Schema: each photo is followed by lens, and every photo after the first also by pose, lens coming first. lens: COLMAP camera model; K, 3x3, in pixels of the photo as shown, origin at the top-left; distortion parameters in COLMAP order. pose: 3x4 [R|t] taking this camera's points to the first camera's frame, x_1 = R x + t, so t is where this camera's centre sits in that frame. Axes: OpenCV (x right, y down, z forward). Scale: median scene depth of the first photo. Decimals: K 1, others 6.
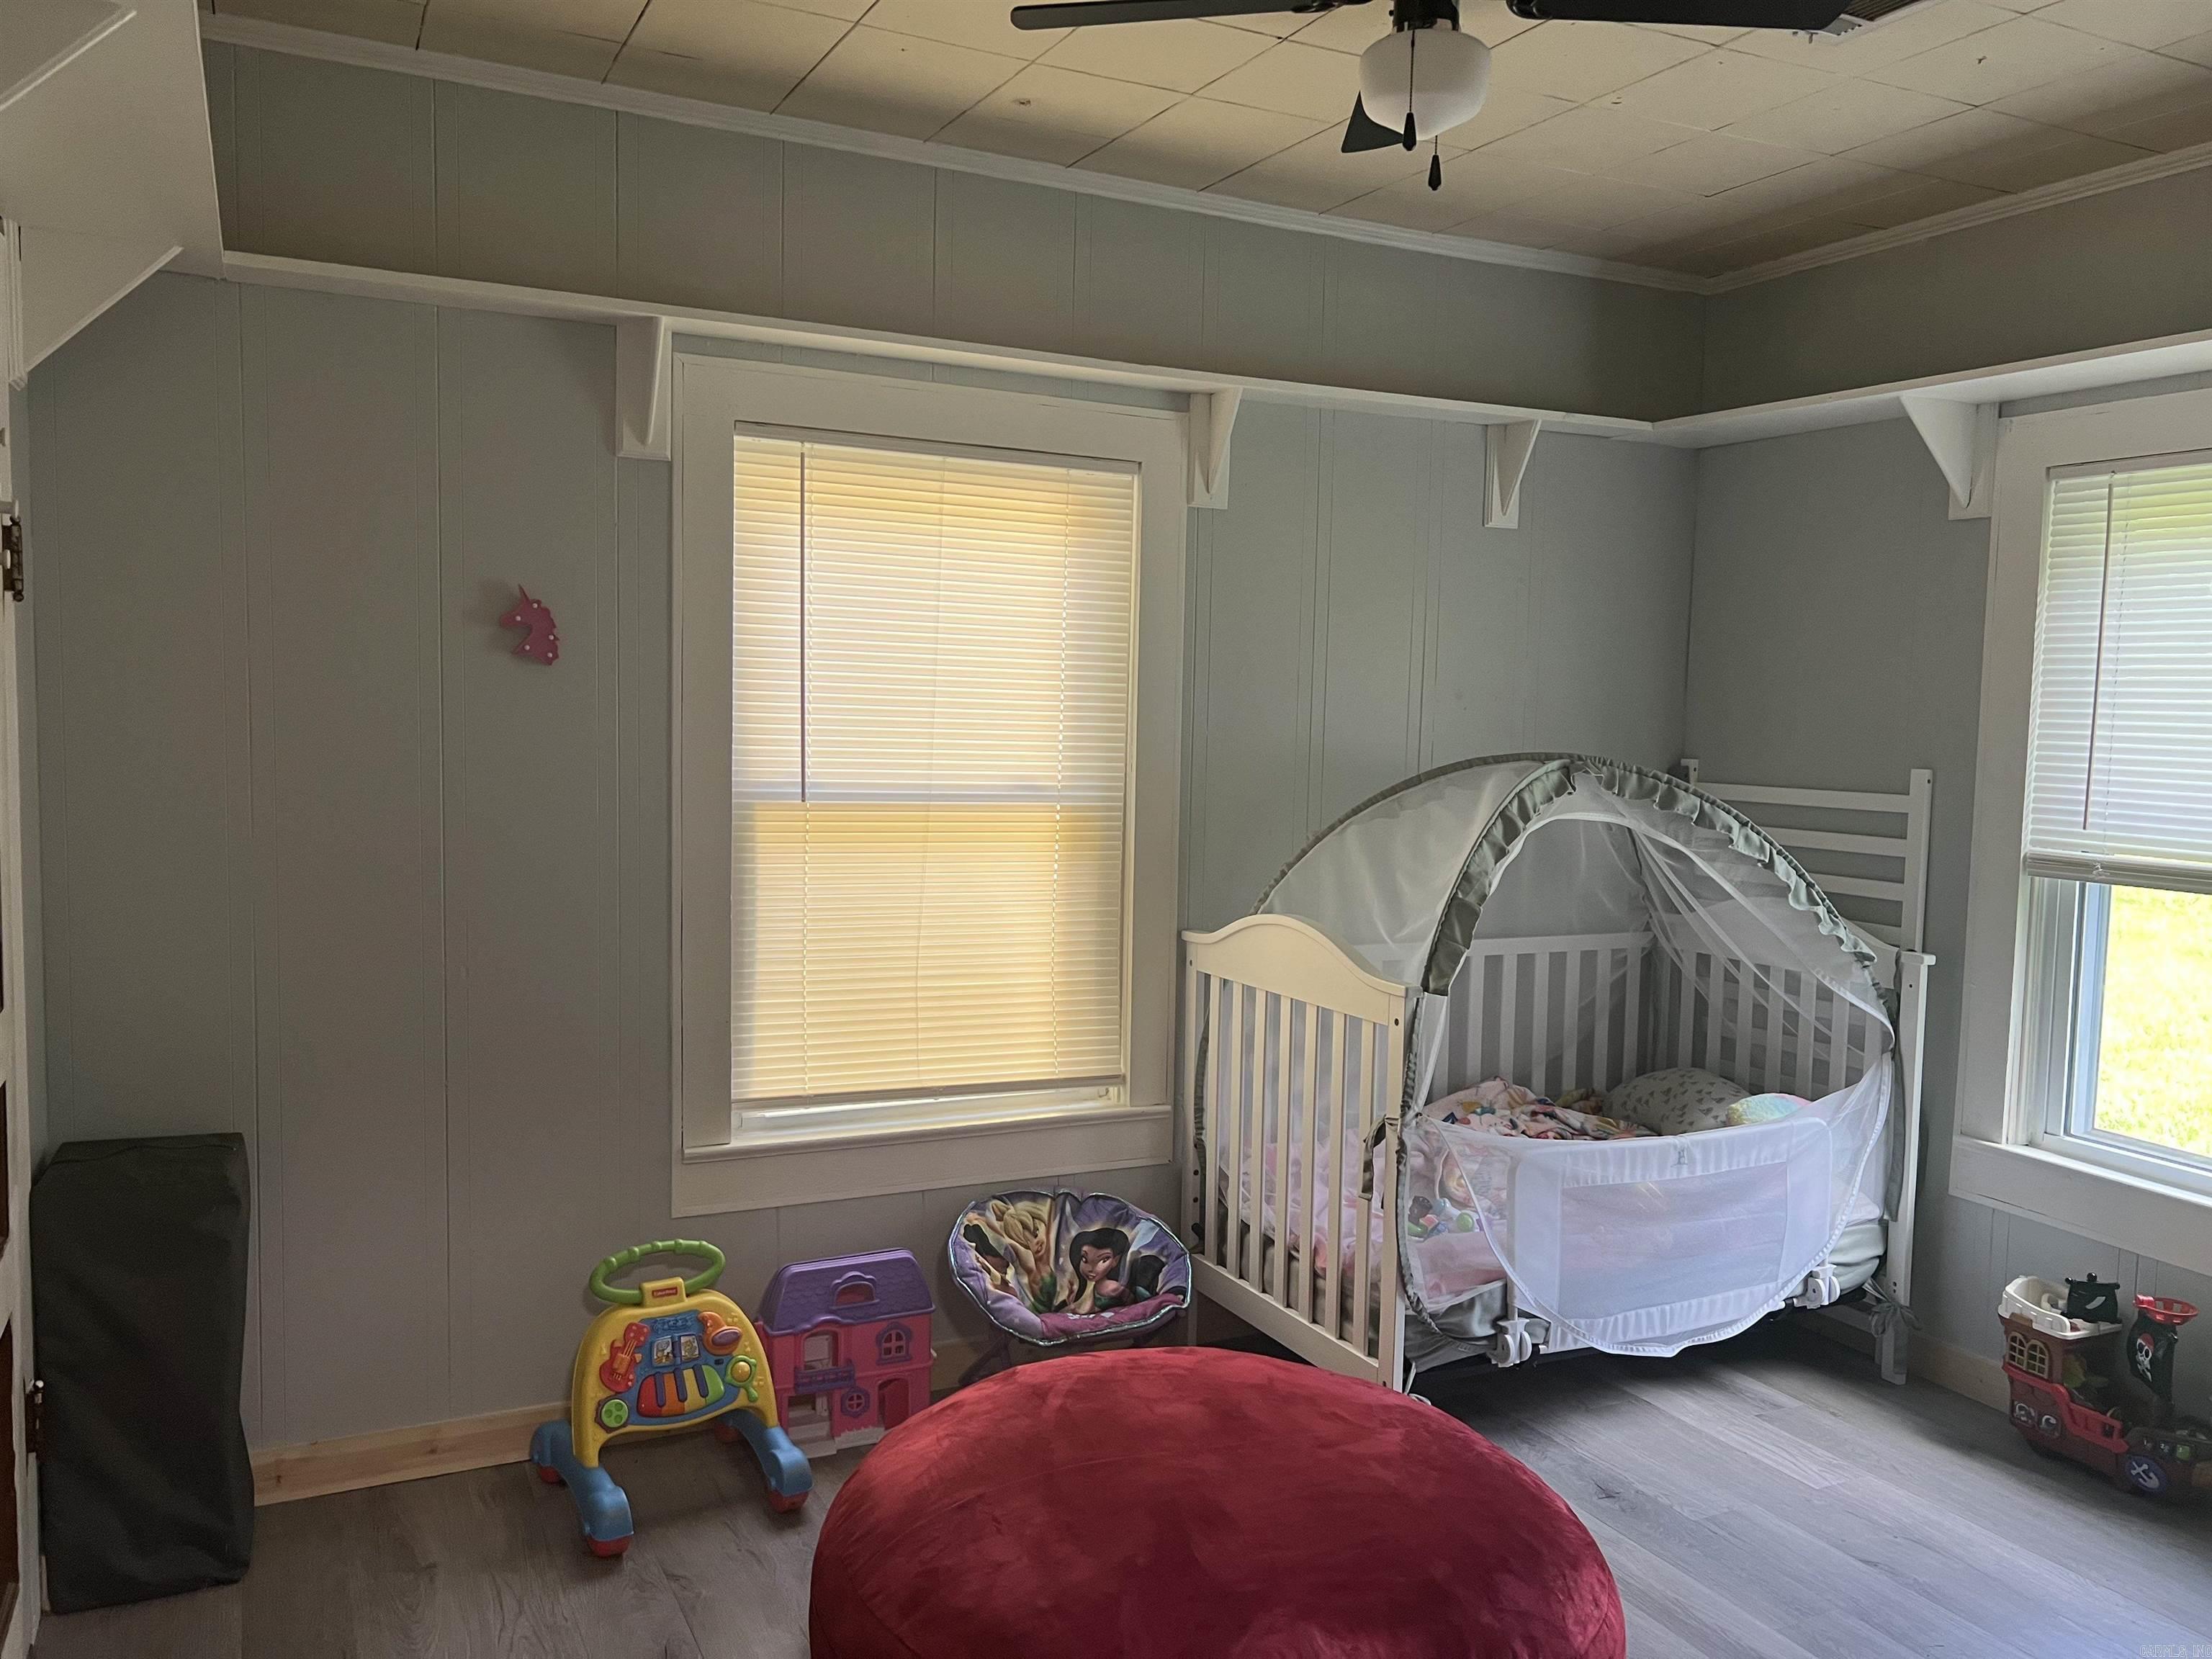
lens RADIAL K [[1672.5, 0, 1107.1], [0, 1672.5, 831.5], [0, 0, 1]] dist [0.060715, -0.072331]
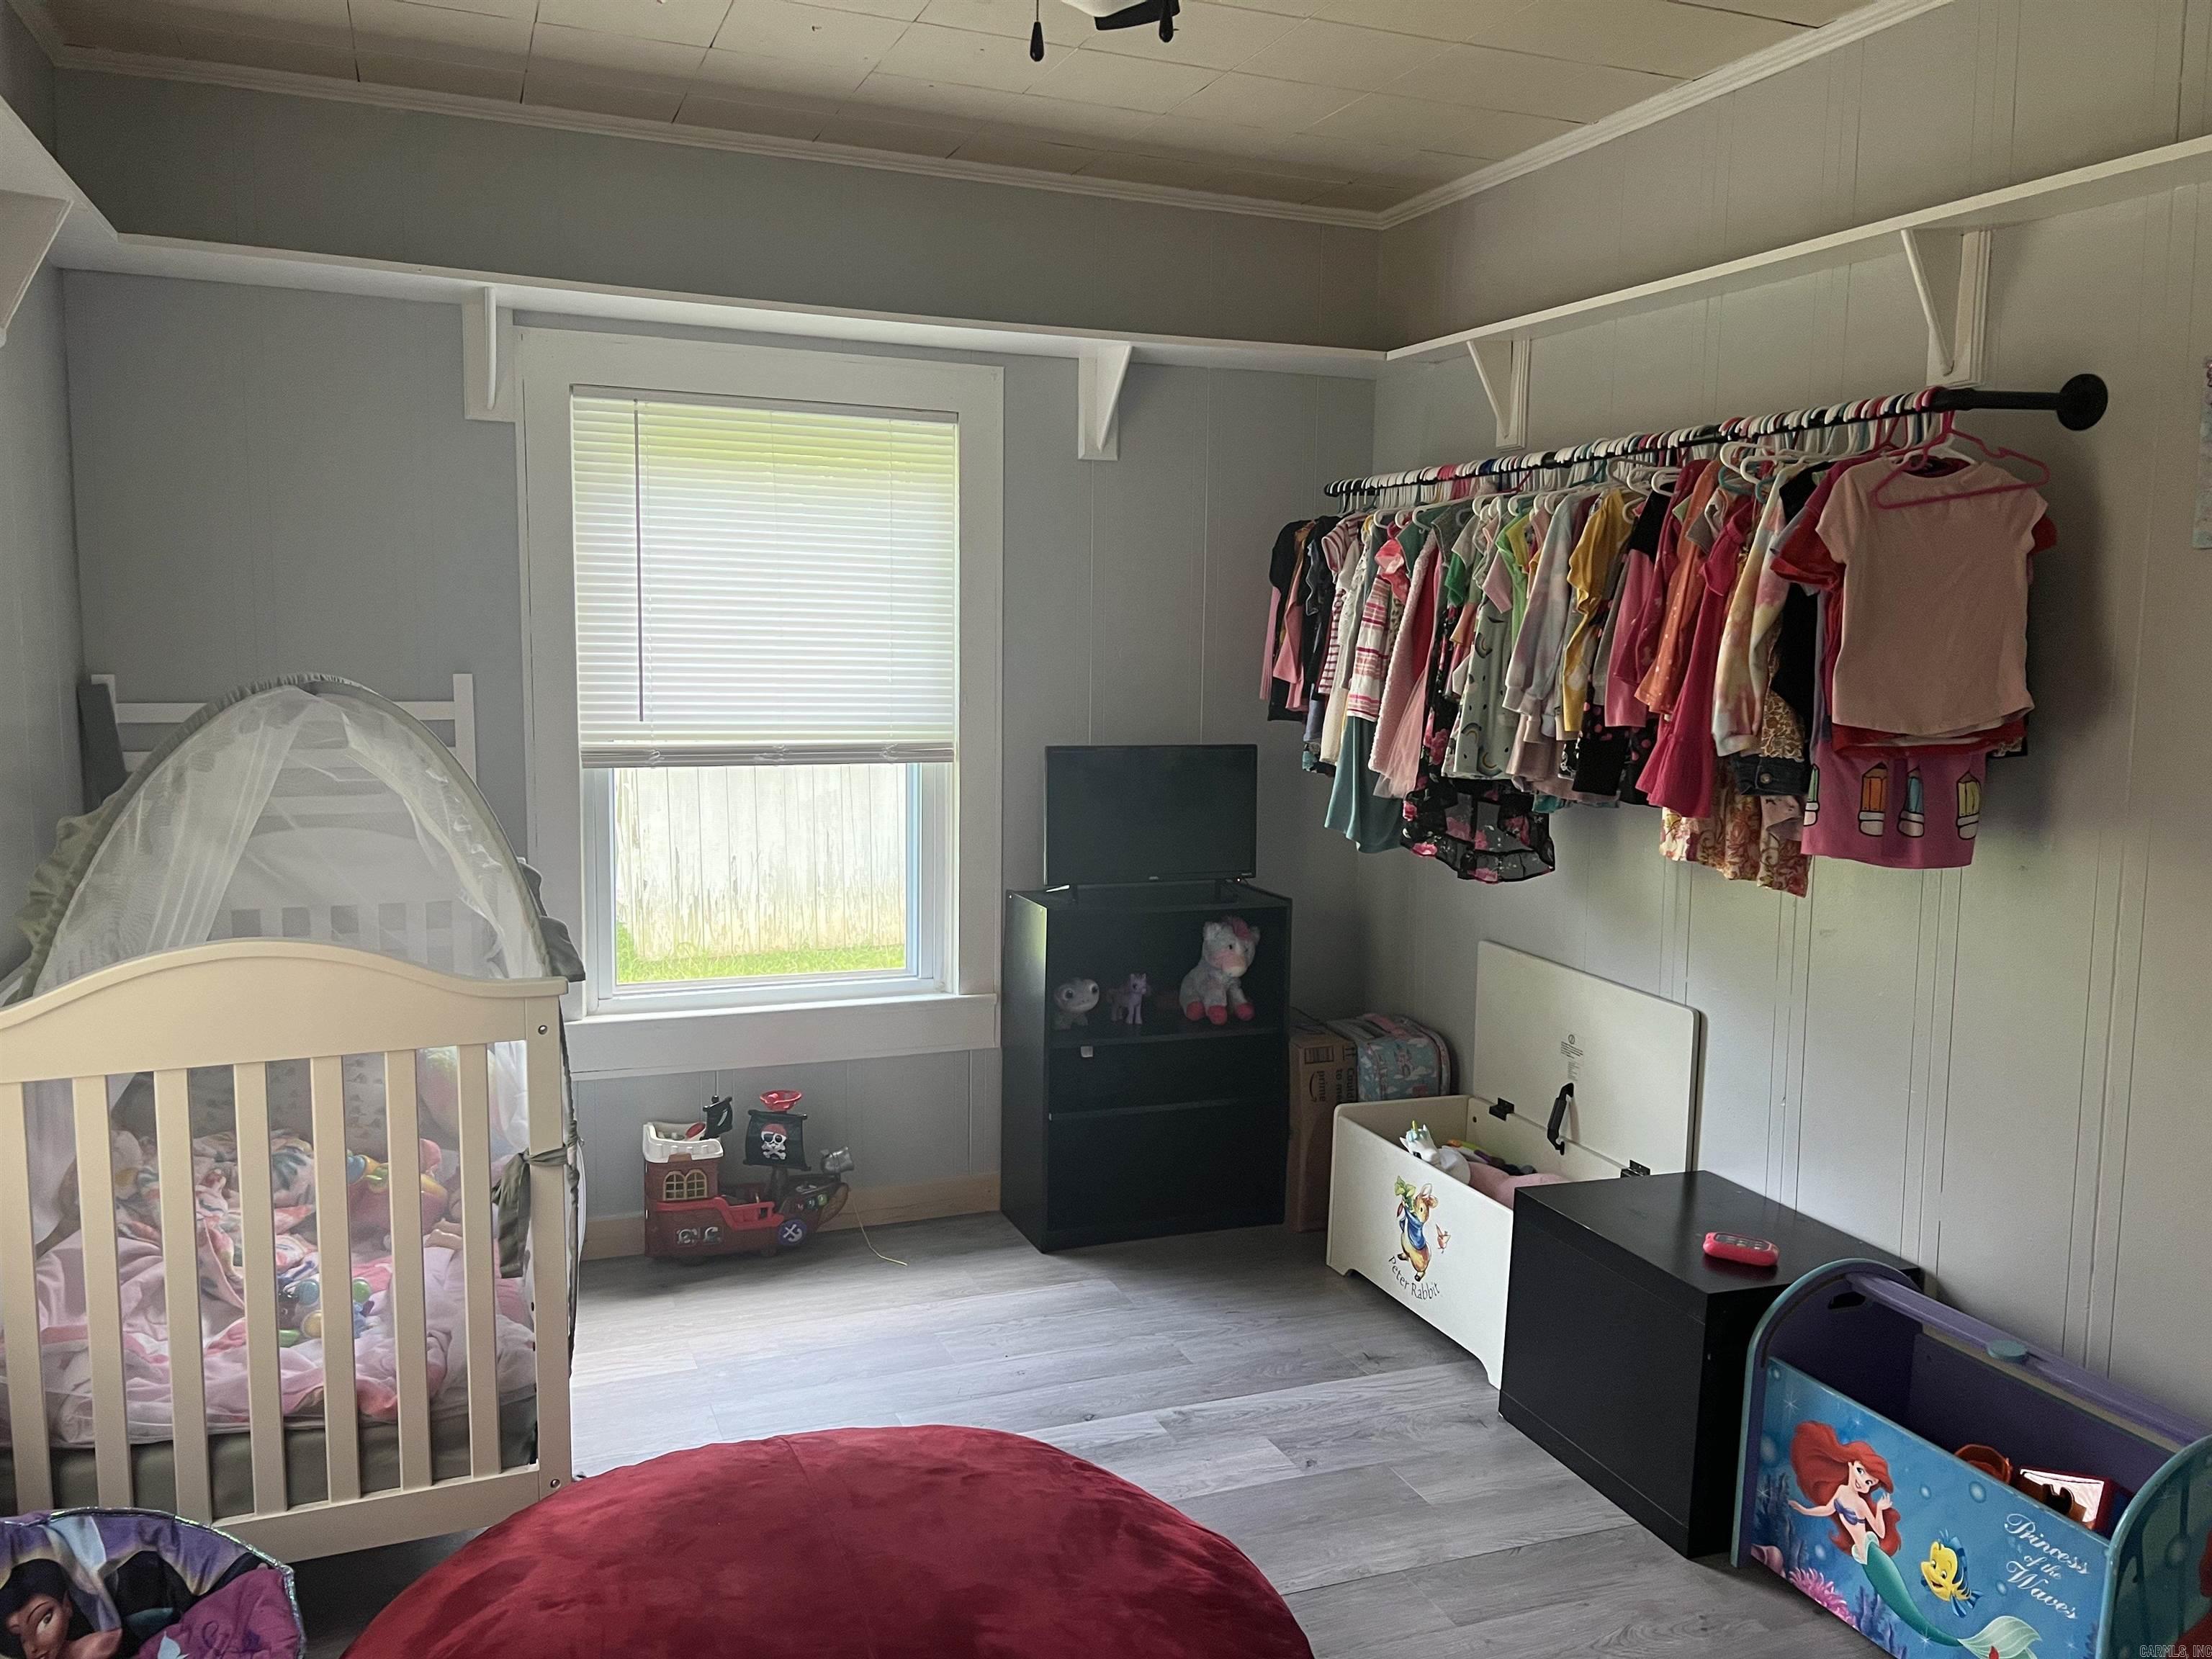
lens RADIAL K [[1672.5, 0, 1110.0], [0, 1672.5, 824.2], [0, 0, 1]] dist [0.060715, -0.072331]
pose [[0.083249, -0.137148, 0.987046, -0.504375], [0.064089, 0.989171, 0.132038, -0.060620], [-0.994466, 0.052267, 0.091137, 0.590283]]
